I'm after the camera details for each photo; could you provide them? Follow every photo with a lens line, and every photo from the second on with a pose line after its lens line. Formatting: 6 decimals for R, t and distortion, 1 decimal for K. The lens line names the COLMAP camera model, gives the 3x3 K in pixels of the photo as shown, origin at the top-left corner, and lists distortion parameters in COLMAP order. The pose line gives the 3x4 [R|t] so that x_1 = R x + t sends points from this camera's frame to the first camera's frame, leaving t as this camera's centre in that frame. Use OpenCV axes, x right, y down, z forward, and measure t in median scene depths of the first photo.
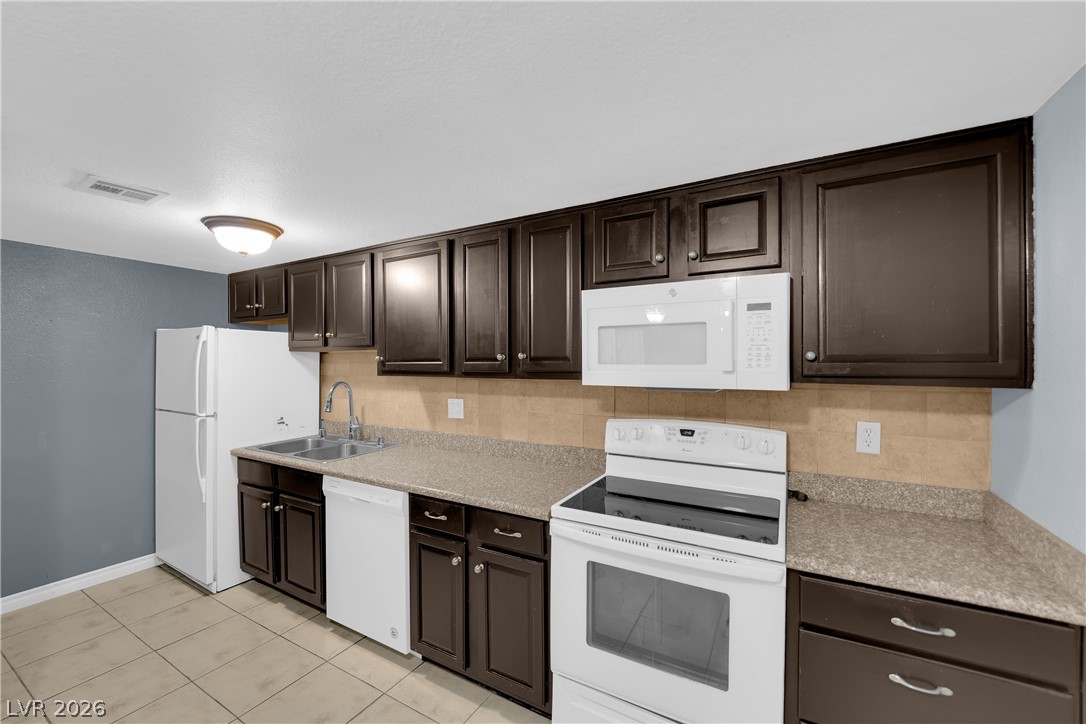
lens RADIAL K [[436.9, 0, 537.6], [0, 436.9, 363.1], [0, 0, 1]] dist [-0.013126, -0.001057]
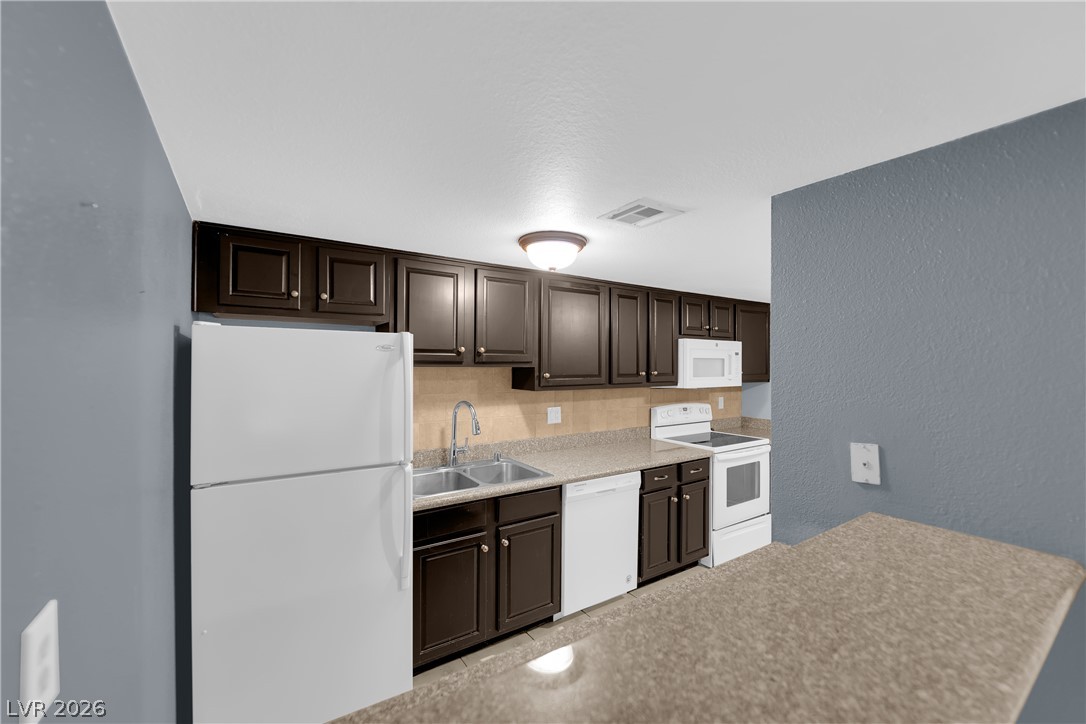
lens RADIAL K [[436.9, 0, 537.6], [0, 436.9, 363.1], [0, 0, 1]] dist [-0.013126, -0.001057]
pose [[0.446539, 0.006117, 0.894743, -1.415270], [0.001211, 0.999972, -0.007441, -0.034282], [-0.894764, 0.004407, 0.446518, 0.548306]]
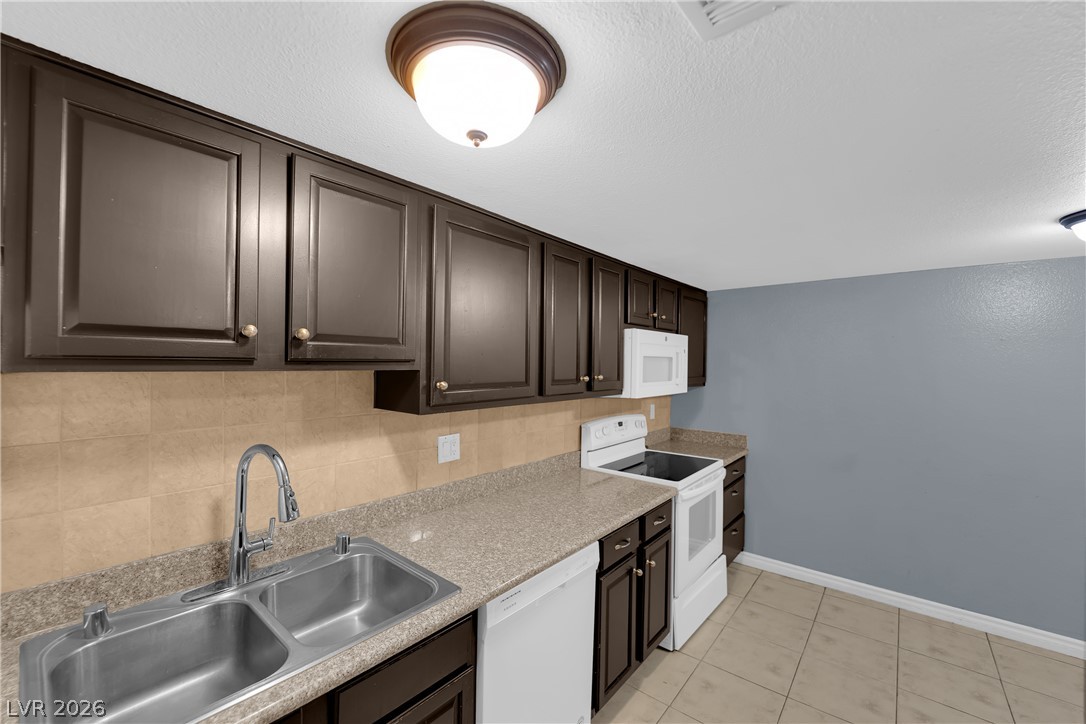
lens RADIAL K [[436.9, 0, 537.6], [0, 436.9, 363.1], [0, 0, 1]] dist [-0.013126, -0.001057]
pose [[0.172233, 0.001553, 0.985055, -0.965803], [-0.005365, 0.999985, -0.000638, -0.042409], [-0.985042, -0.005175, 0.172238, 0.799022]]
